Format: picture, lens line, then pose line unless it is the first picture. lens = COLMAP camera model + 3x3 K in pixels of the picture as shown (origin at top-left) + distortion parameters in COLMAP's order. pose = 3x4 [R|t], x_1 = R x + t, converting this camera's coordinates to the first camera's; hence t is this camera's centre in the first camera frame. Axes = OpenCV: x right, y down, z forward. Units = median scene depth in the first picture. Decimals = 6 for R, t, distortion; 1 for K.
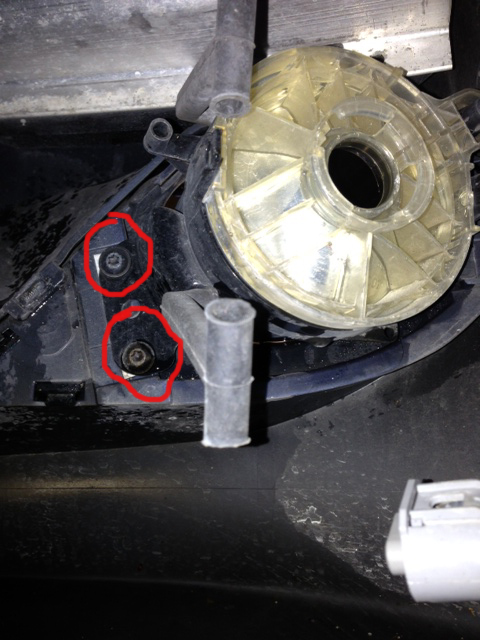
lens RADIAL K [[612.7, 0, 230.4], [0, 612.7, 320.6], [0, 0, 1]] dist [0.157463, -0.343034]
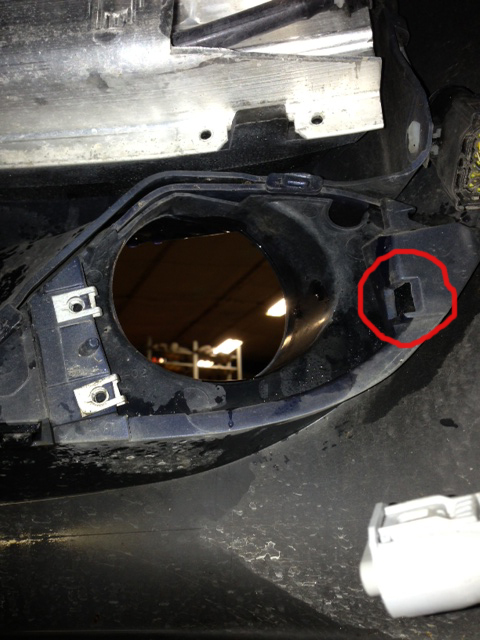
lens RADIAL K [[612.7, 0, 230.4], [0, 612.7, 320.6], [0, 0, 1]] dist [0.157463, -0.343034]
pose [[0.996169, -0.014137, 0.086300, -0.015388], [0.023681, 0.993584, -0.110593, 0.052142], [-0.084183, 0.112213, 0.990112, -0.033739]]
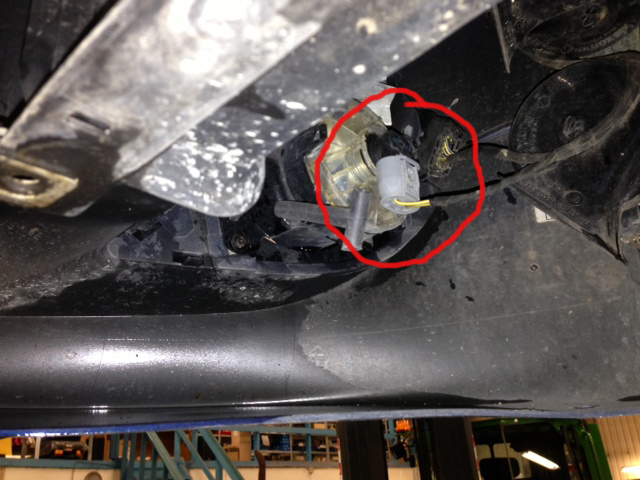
lens RADIAL K [[612.7, 0, 320.0], [0, 612.7, 240.0], [0, 0, 1]] dist [0.157463, -0.343034]
pose [[0.895862, 0.132671, 0.424064, -0.616509], [-0.041430, 0.975166, -0.217565, 0.378362], [-0.442398, 0.177339, 0.879110, -0.543535]]
